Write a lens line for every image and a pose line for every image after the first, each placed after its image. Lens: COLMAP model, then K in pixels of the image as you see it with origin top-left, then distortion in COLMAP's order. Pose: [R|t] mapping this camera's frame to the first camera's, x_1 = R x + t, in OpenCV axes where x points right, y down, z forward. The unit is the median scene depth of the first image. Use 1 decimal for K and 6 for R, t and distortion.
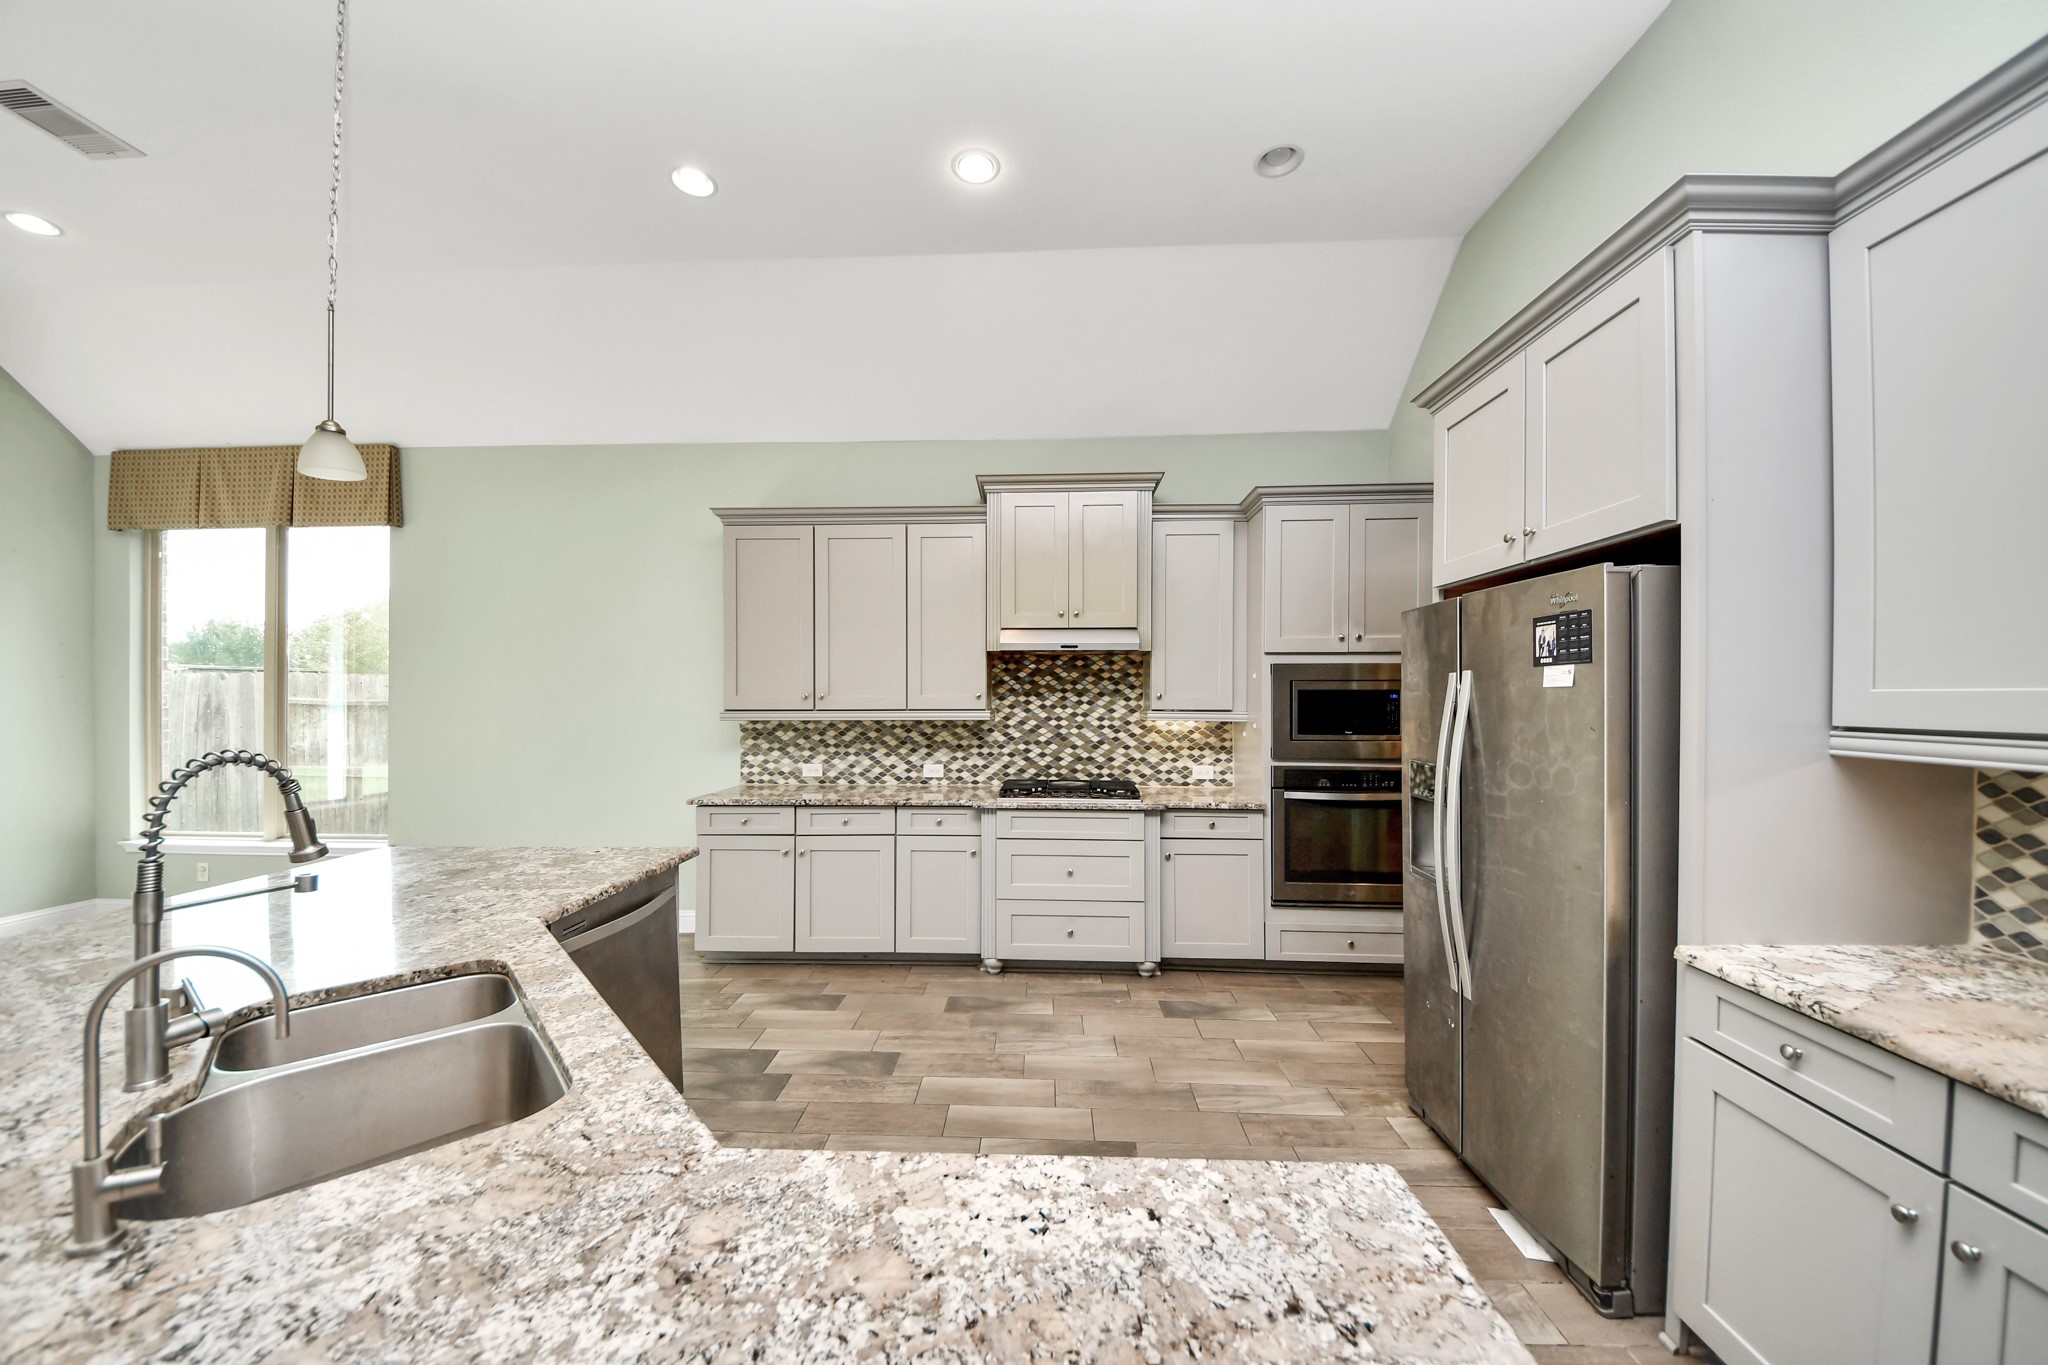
lens RADIAL K [[727.4, 0, 1005.4], [0, 727.4, 700.9], [0, 0, 1]] dist [0.070717, -0.034337]
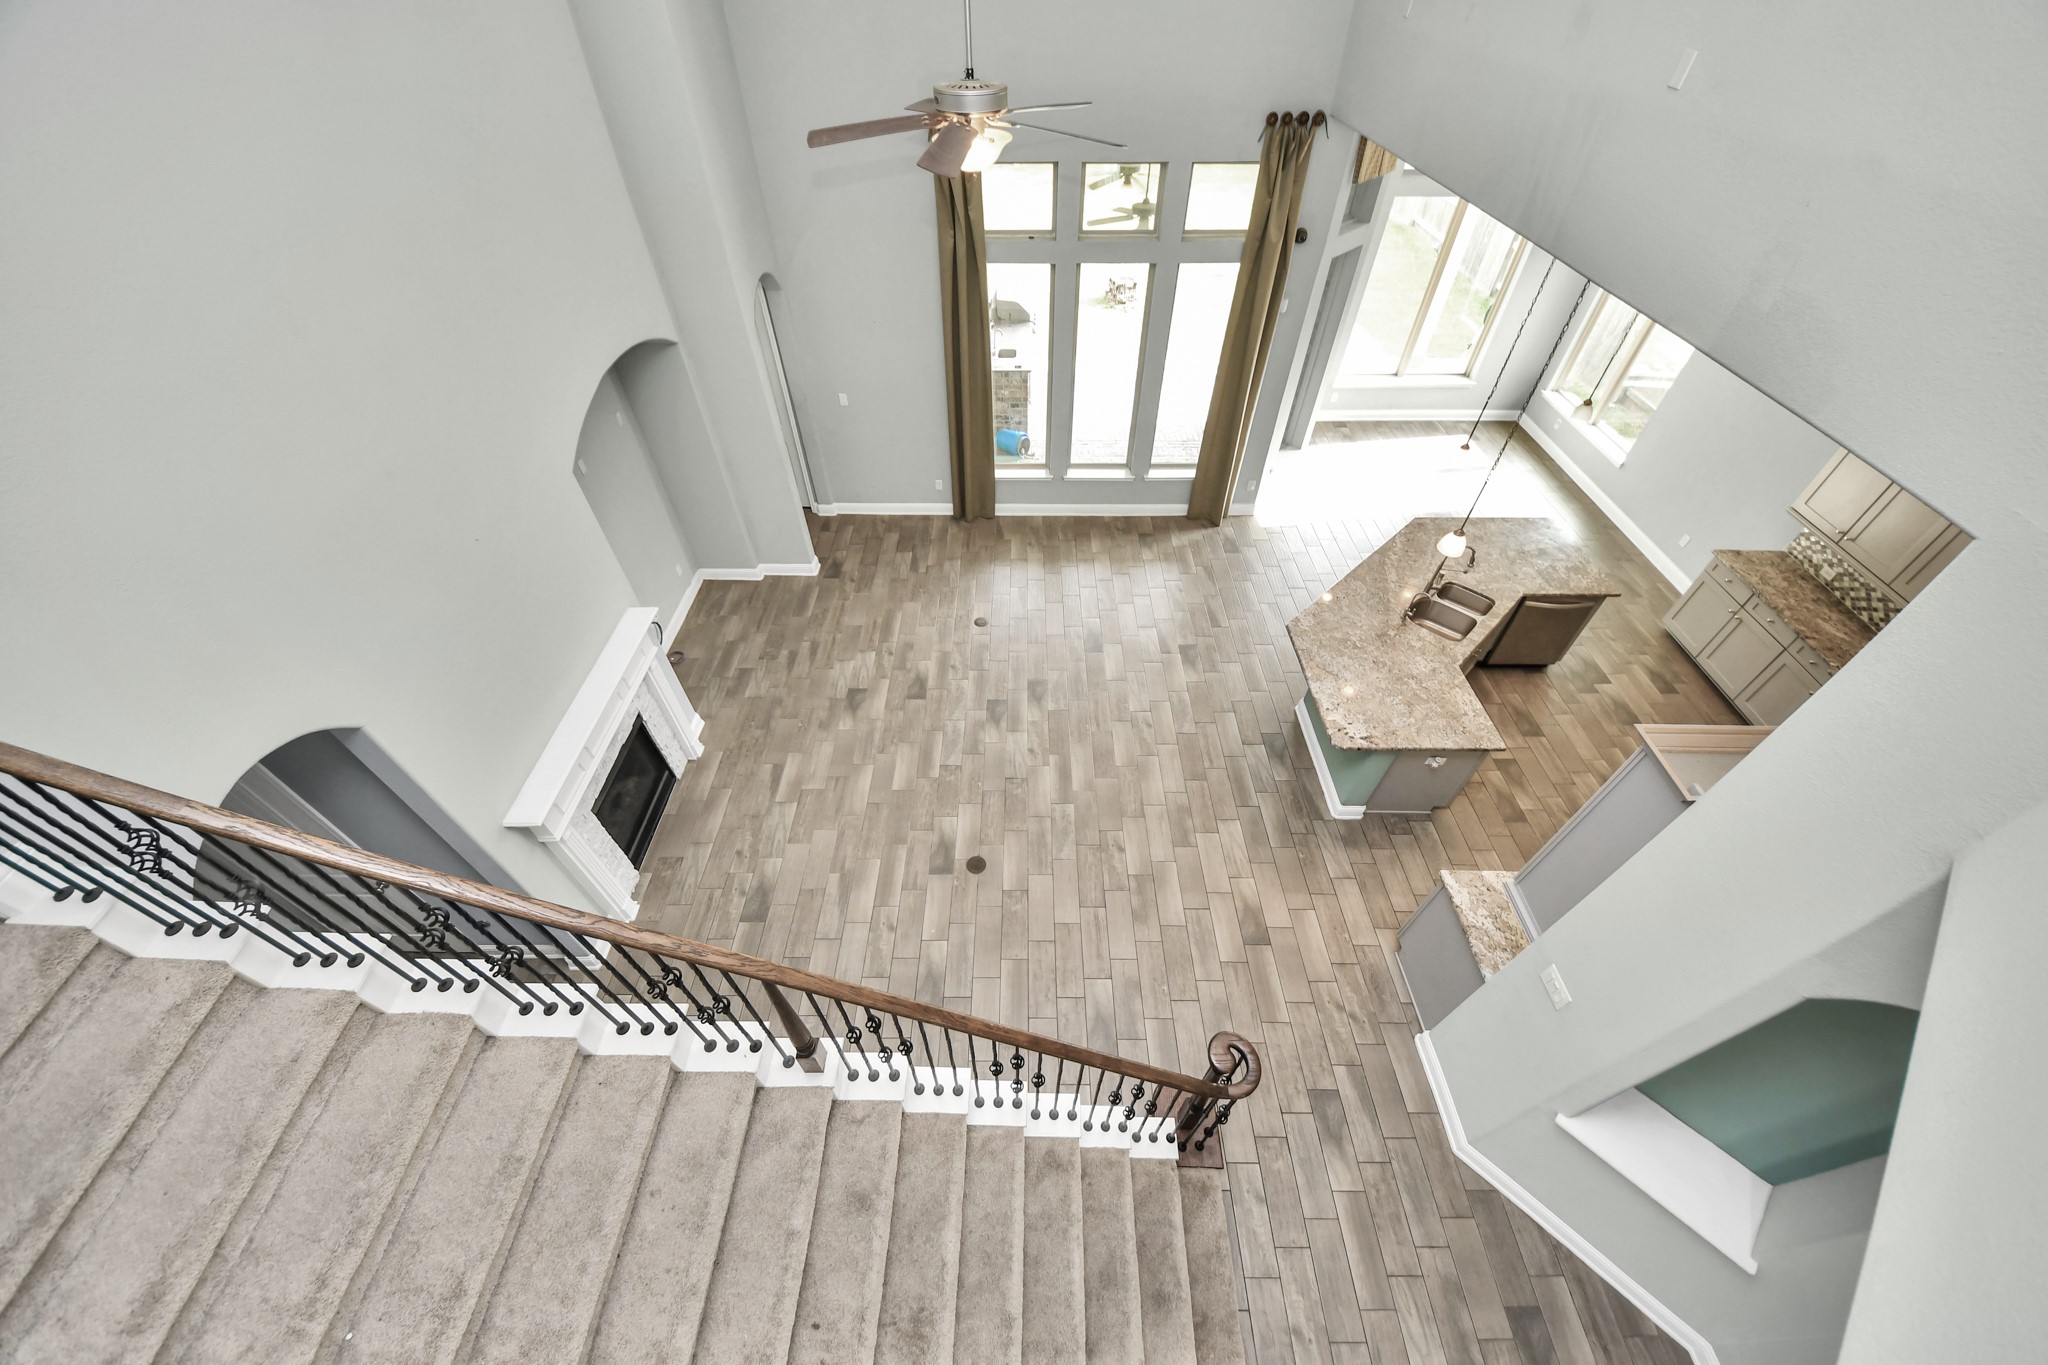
lens RADIAL K [[706.4, 0, 1018.2], [0, 706.4, 711.1], [0, 0, 1]] dist [-0.000167, -0.008864]
pose [[0.052630, 0.747653, -0.662000, 0.721644], [-0.006952, 0.663177, 0.748430, -0.707936], [0.998590, -0.034788, 0.040101, -0.580147]]
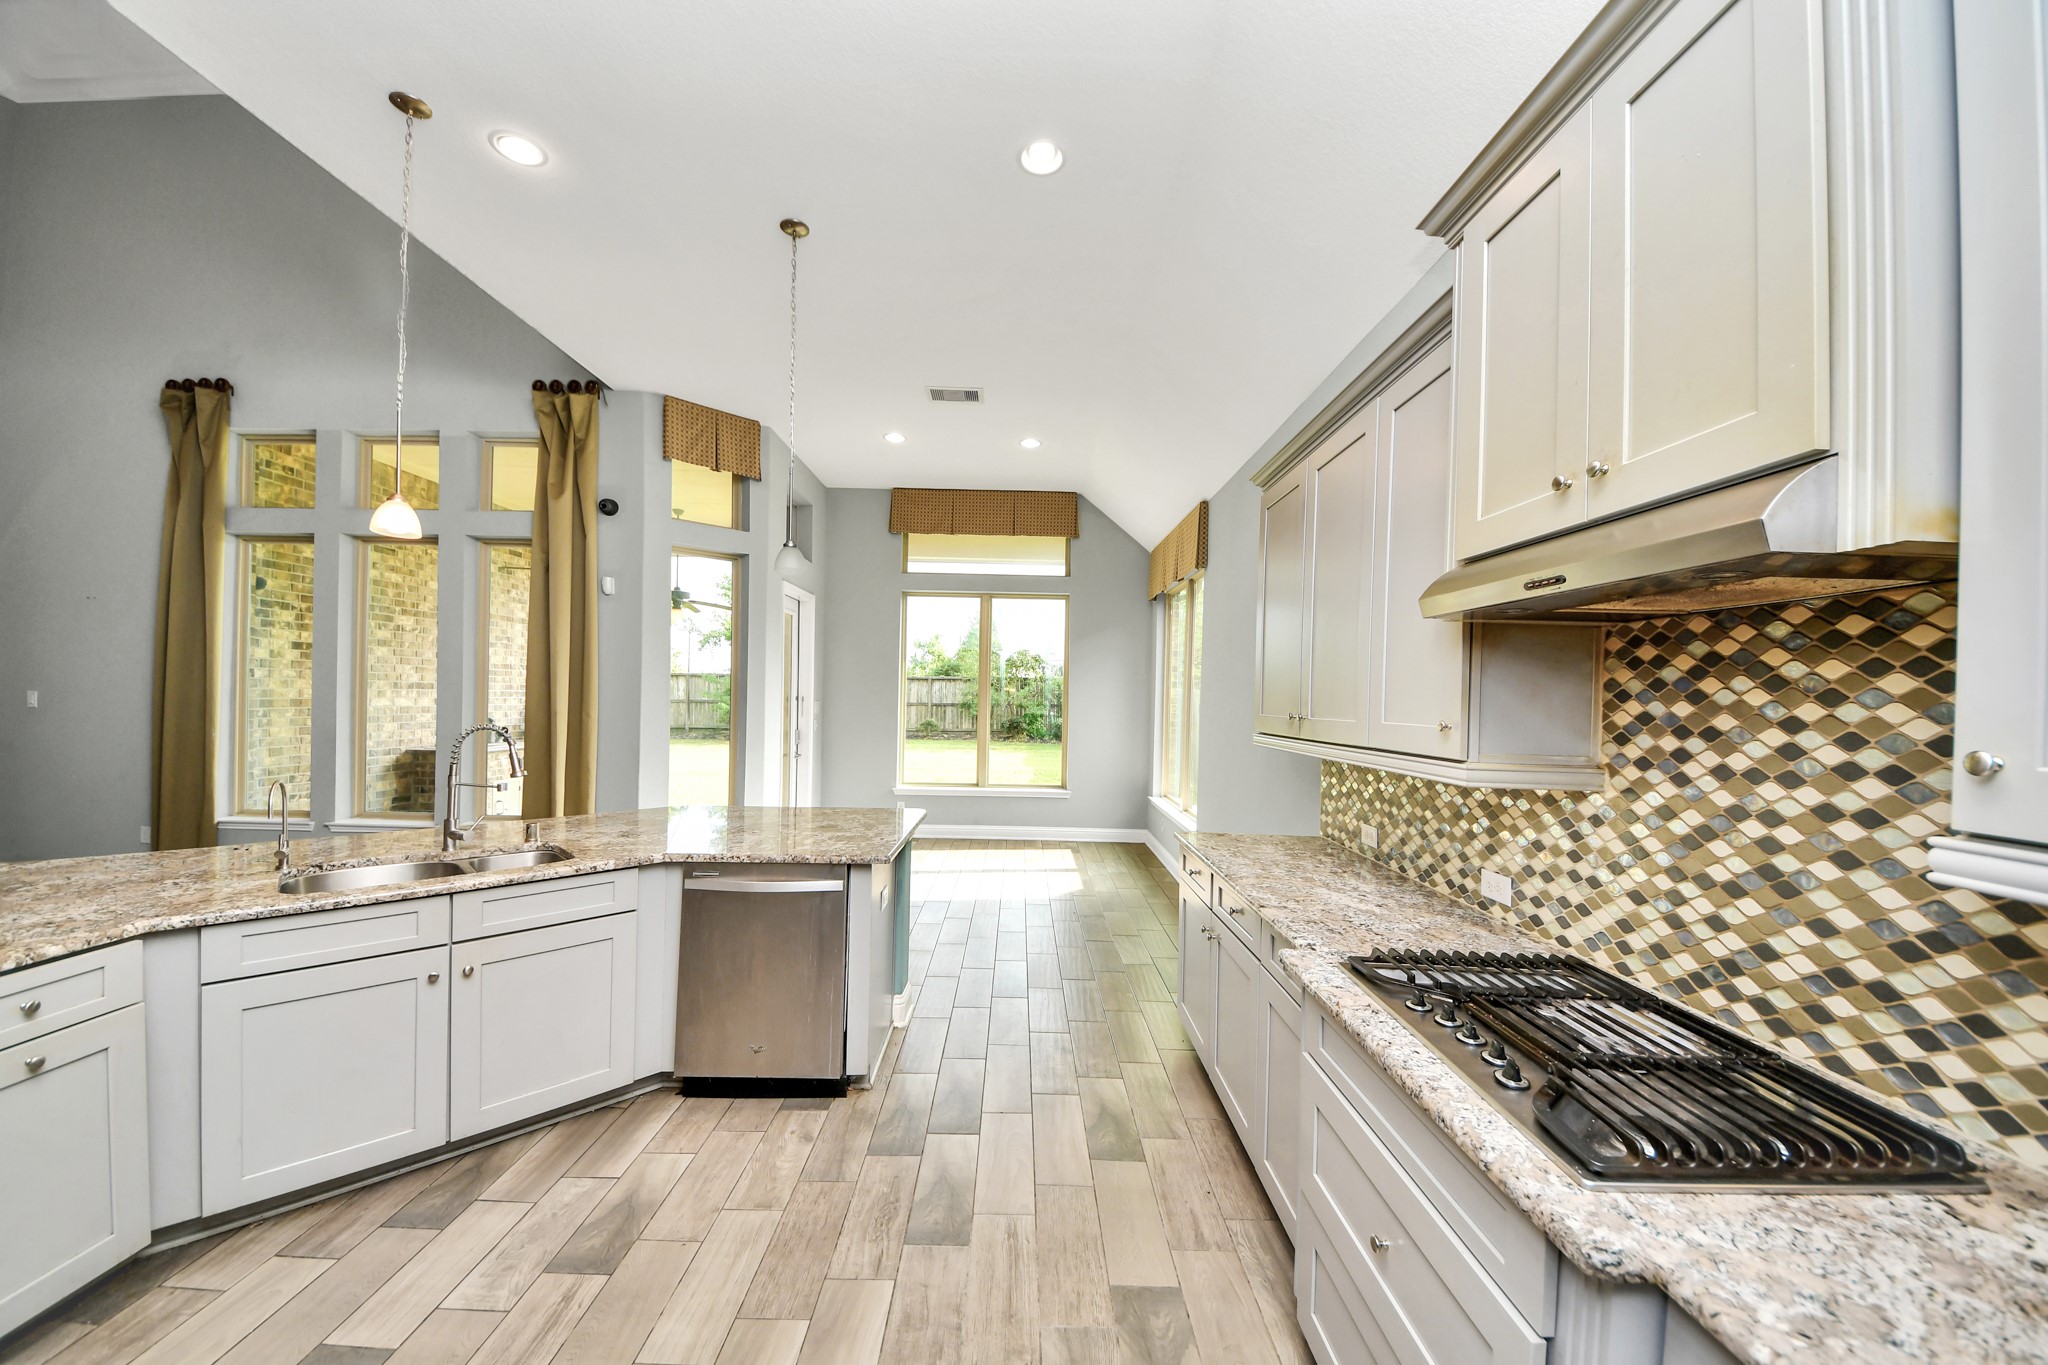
lens RADIAL K [[718.2, 0, 1030.9], [0, 718.2, 695.1], [0, 0, 1]] dist [-0.032635, -0.000085]
pose [[0.080643, -0.000625, -0.996743, 0.331069], [-0.027406, 0.999620, -0.002844, -0.016893], [0.996366, 0.027546, 0.080596, 0.673486]]
